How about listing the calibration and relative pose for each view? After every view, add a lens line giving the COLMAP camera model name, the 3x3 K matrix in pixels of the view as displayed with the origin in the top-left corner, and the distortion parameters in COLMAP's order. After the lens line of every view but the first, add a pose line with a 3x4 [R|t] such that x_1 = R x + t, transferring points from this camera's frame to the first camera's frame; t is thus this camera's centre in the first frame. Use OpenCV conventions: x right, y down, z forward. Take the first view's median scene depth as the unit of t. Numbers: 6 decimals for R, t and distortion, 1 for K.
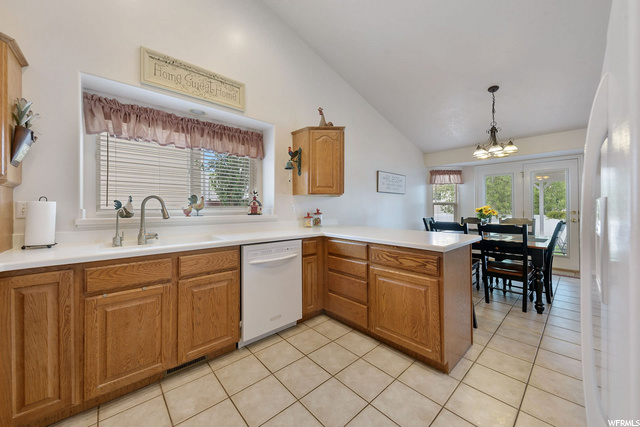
lens RADIAL K [[235.1, 0, 313.3], [0, 235.1, 209.9], [0, 0, 1]] dist [0.001622, 0.000021]
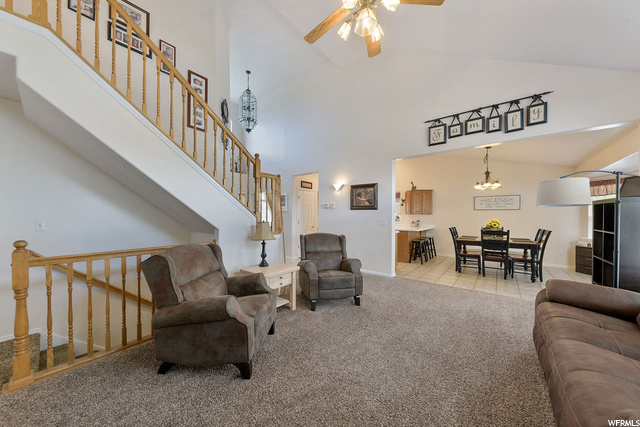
lens RADIAL K [[221.9, 0, 317.9], [0, 221.9, 220.0], [0, 0, 1]] dist [0.003278, -0.000179]
pose [[0.163171, 0.015687, -0.986473, 2.459986], [-0.009567, 0.999852, 0.014317, -0.028111], [0.986551, 0.007101, 0.163297, -0.482470]]
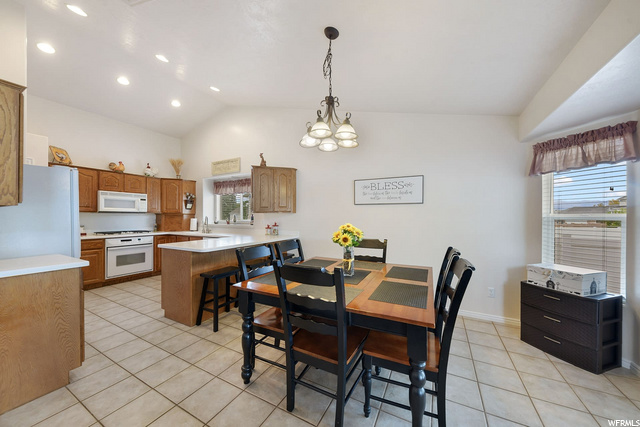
lens RADIAL K [[221.9, 0, 318.5], [0, 221.9, 220.4], [0, 0, 1]] dist [0.003278, -0.000179]
pose [[0.341683, 0.014013, -0.939711, 1.524242], [-0.014475, 0.999849, 0.009647, -0.036871], [0.939704, 0.010306, 0.341834, 0.908063]]
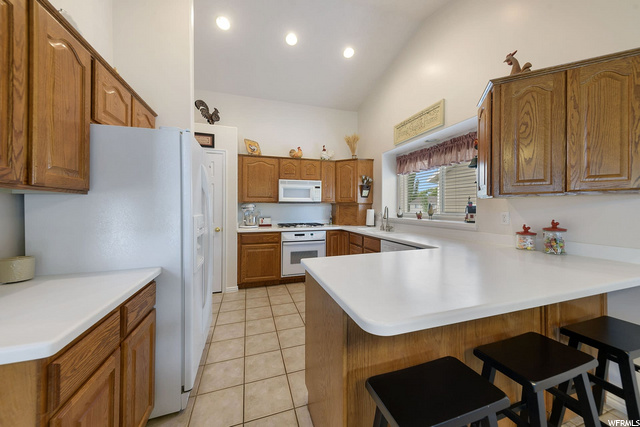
lens RADIAL K [[221.9, 0, 318.2], [0, 221.9, 207.6], [0, 0, 1]] dist [0.003278, -0.000179]
pose [[-0.405519, -0.000161, -0.914087, 0.792608], [-0.011341, 0.999924, 0.004855, -0.034603], [0.914016, 0.012336, -0.405490, 0.821633]]
